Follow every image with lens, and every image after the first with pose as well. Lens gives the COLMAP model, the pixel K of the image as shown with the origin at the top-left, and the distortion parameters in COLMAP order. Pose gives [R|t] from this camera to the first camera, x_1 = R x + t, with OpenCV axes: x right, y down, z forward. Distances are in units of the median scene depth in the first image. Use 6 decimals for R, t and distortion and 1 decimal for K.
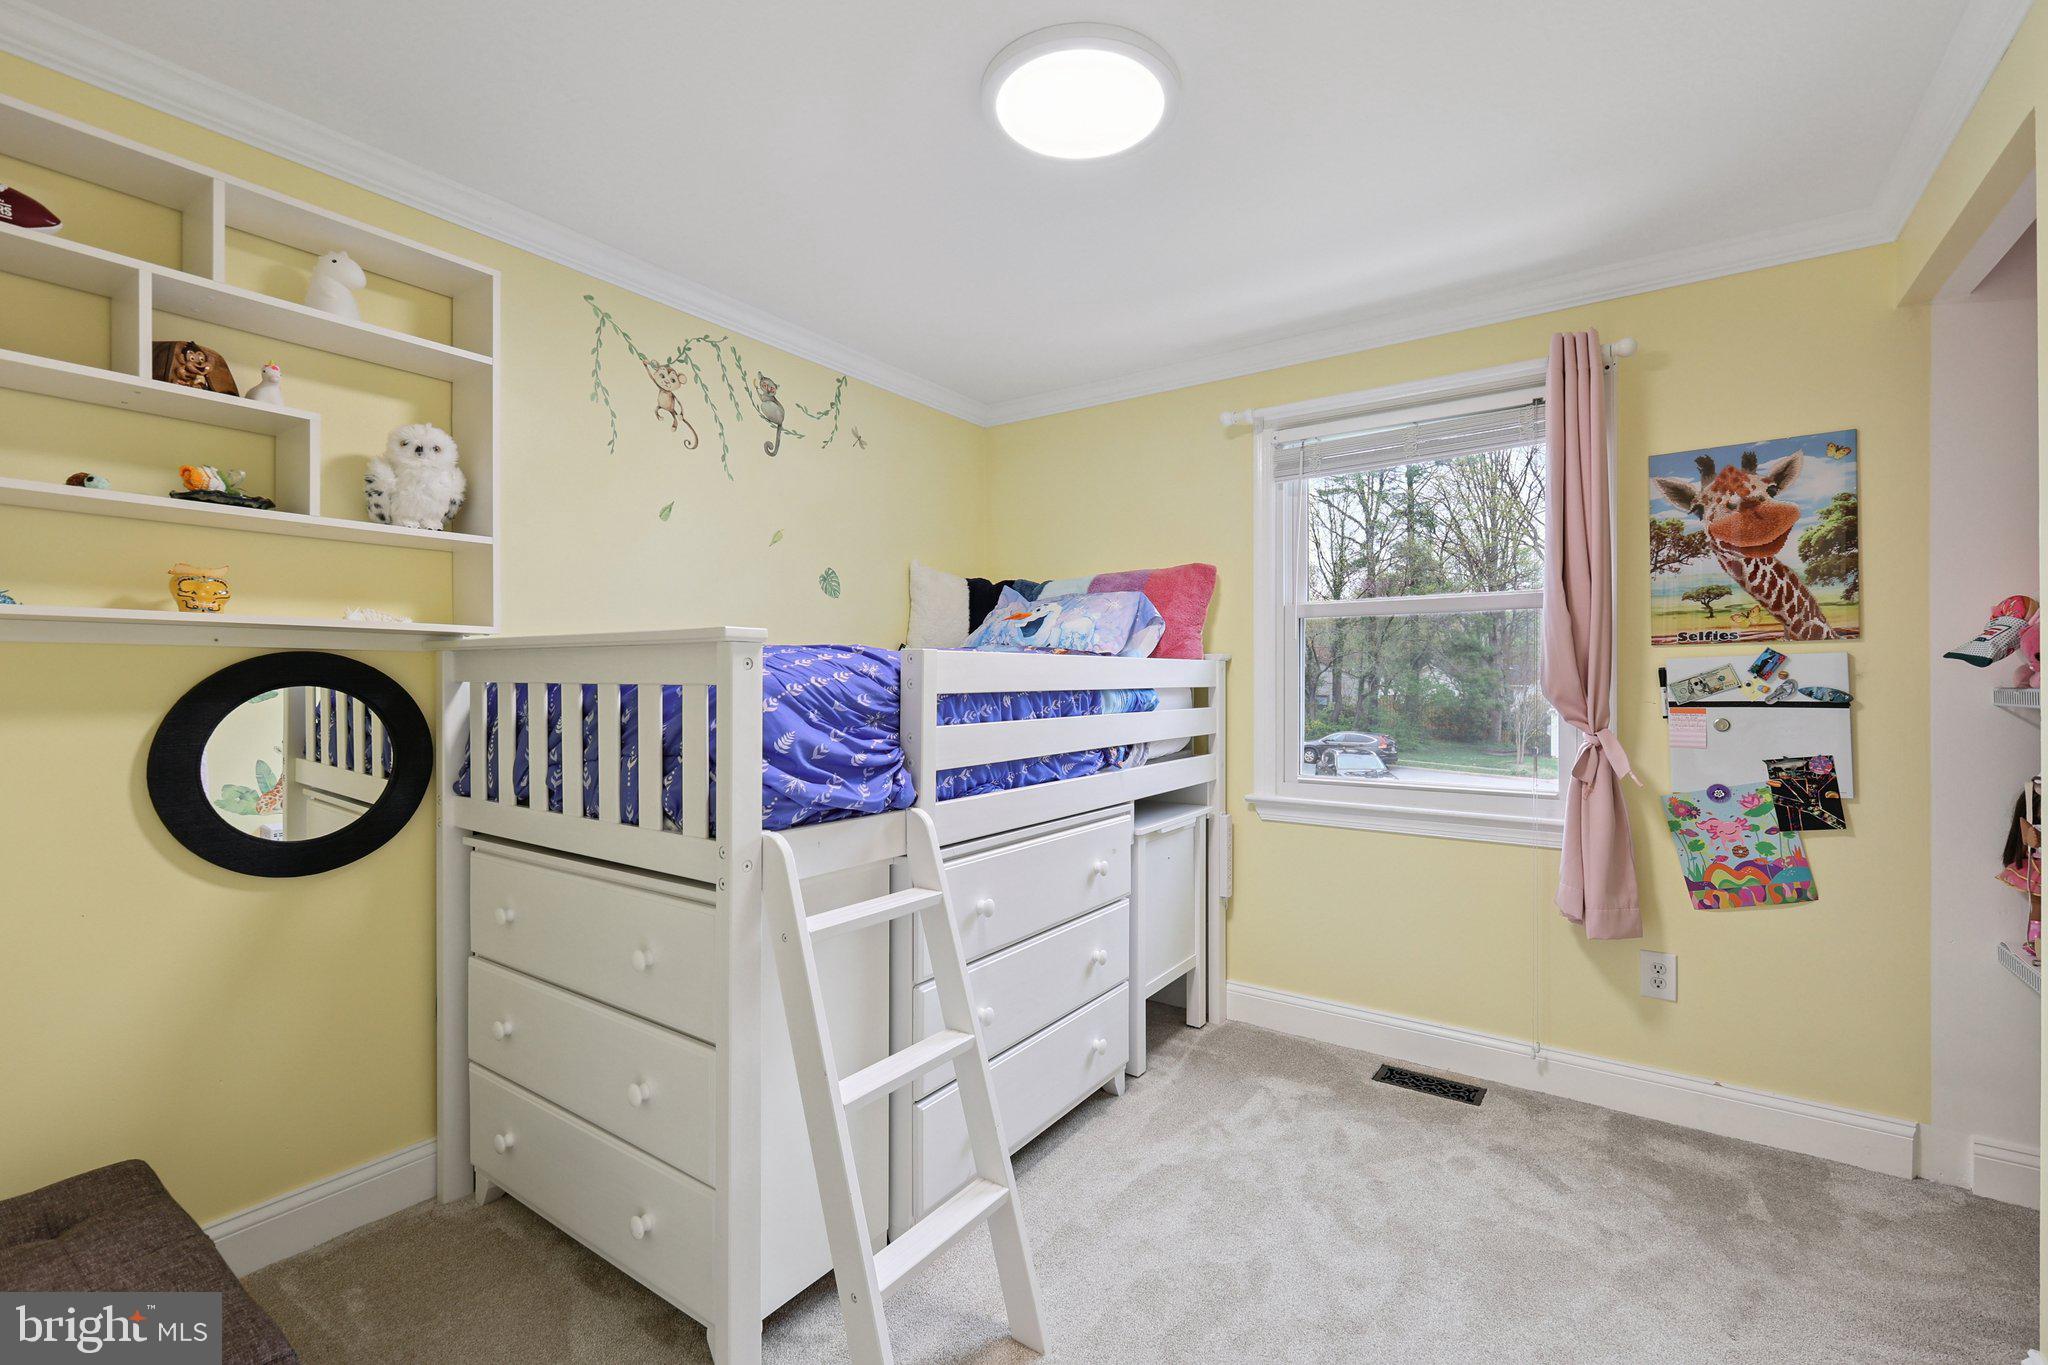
lens RADIAL K [[890.8, 0, 1023.2], [0, 890.8, 686.5], [0, 0, 1]] dist [0.003406, -0.002096]
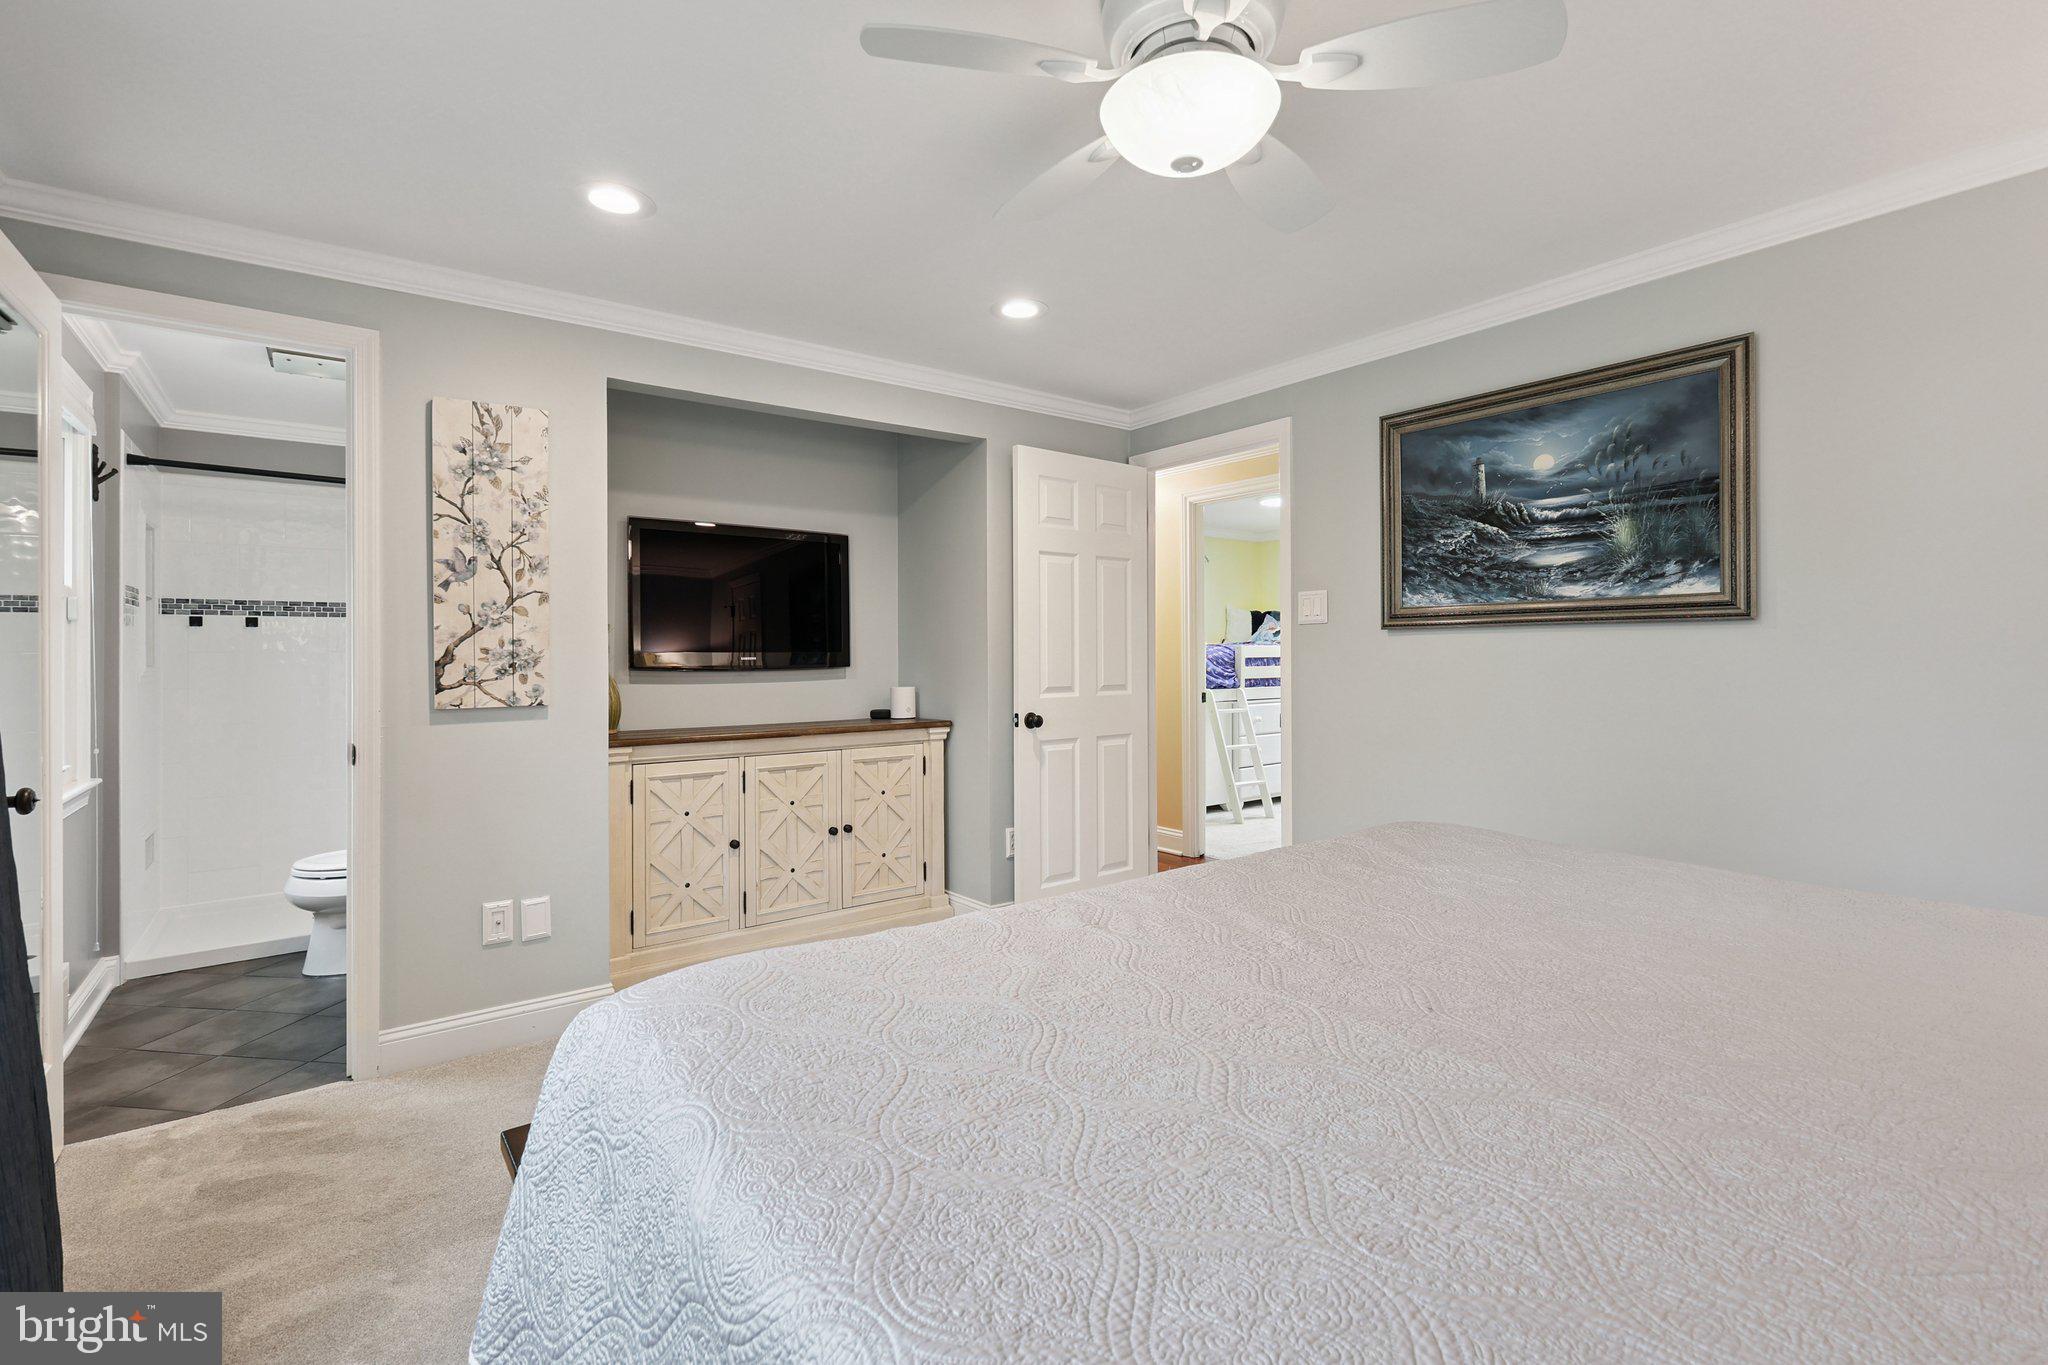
lens RADIAL K [[890.8, 0, 1022.9], [0, 890.8, 665.2], [0, 0, 1]] dist [0.003406, -0.002096]
pose [[0.955690, 0.001206, -0.294374, 0.105837], [0.001567, 0.999957, 0.009187, 0.004501], [0.294372, -0.009241, 0.955646, -2.706966]]
